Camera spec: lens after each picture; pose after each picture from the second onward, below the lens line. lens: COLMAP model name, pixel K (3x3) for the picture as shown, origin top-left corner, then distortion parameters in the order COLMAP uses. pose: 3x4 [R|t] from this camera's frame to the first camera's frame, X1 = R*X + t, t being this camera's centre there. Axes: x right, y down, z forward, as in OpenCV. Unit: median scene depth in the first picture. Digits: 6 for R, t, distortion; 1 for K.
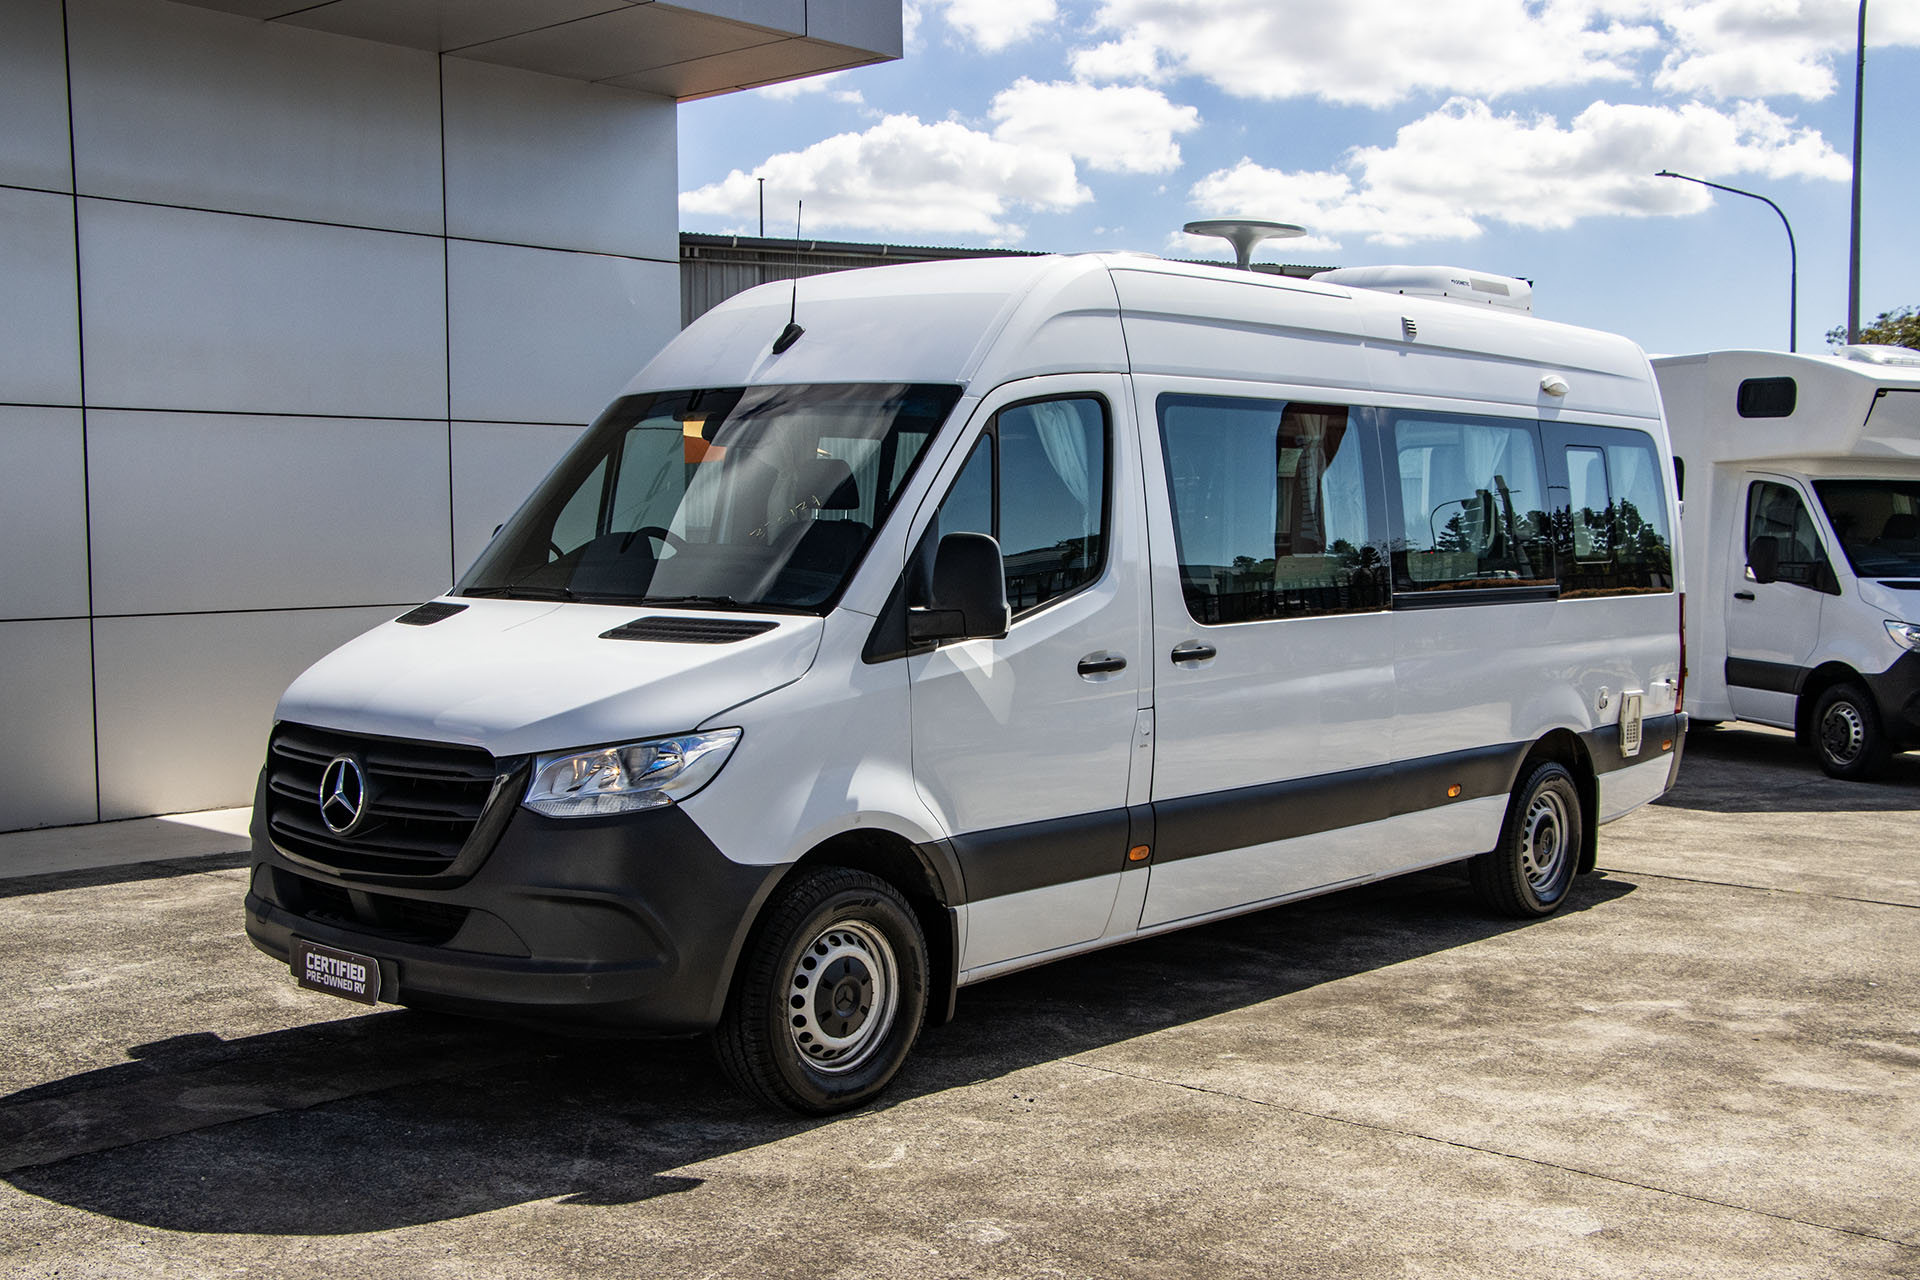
lens RADIAL K [[2267.7, 0, 973.0], [0, 2267.7, 642.3], [0, 0, 1]] dist [-0.081217, 0.350752]
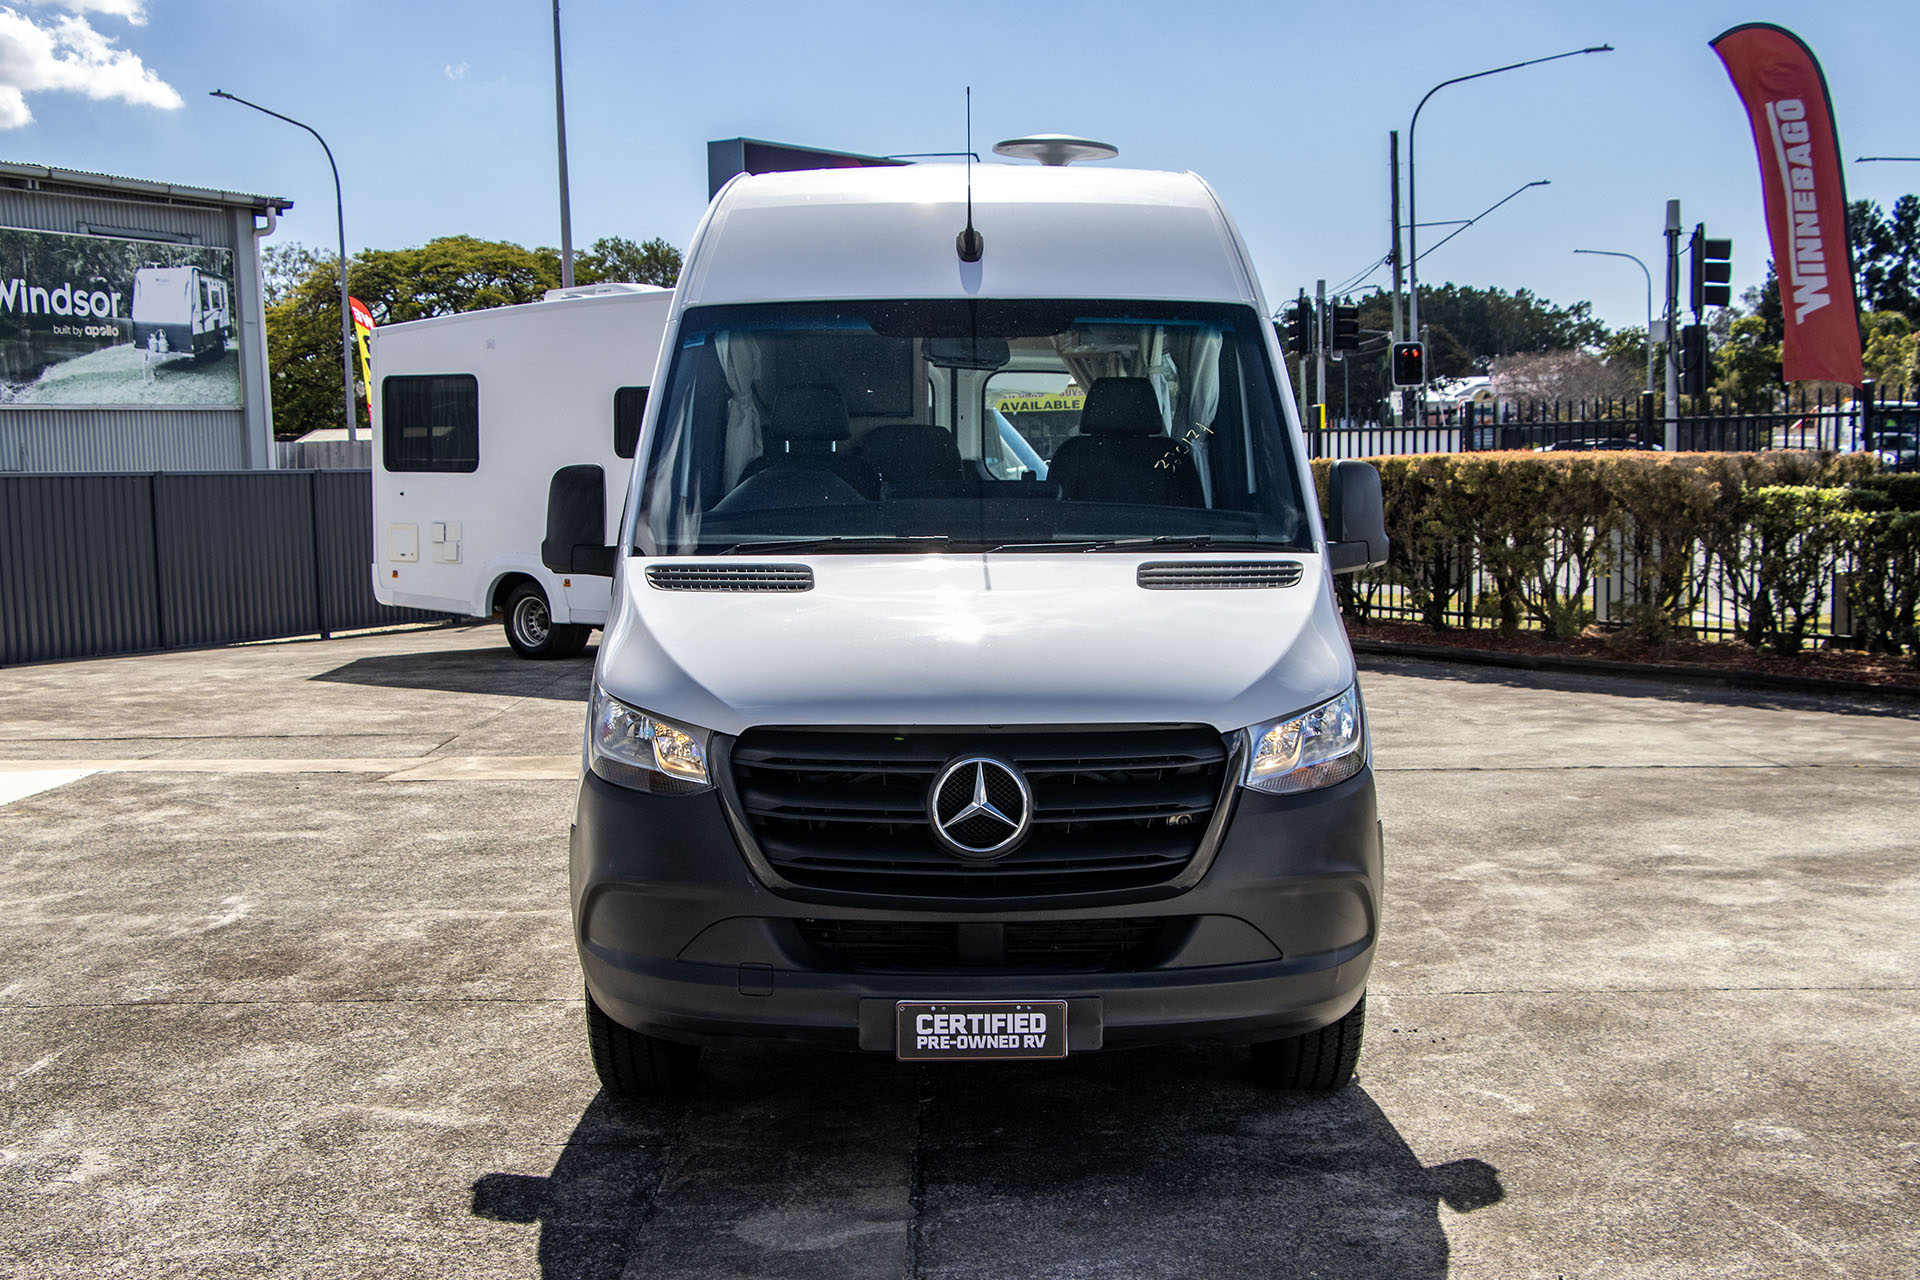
lens RADIAL K [[2267.7, 0, 973.0], [0, 2267.7, 642.3], [0, 0, 1]] dist [-0.081217, 0.350752]
pose [[0.718836, -0.069189, 0.691728, -0.816162], [0.048034, 0.997600, 0.049867, -0.028872], [-0.693518, -0.002620, 0.720435, 0.427005]]
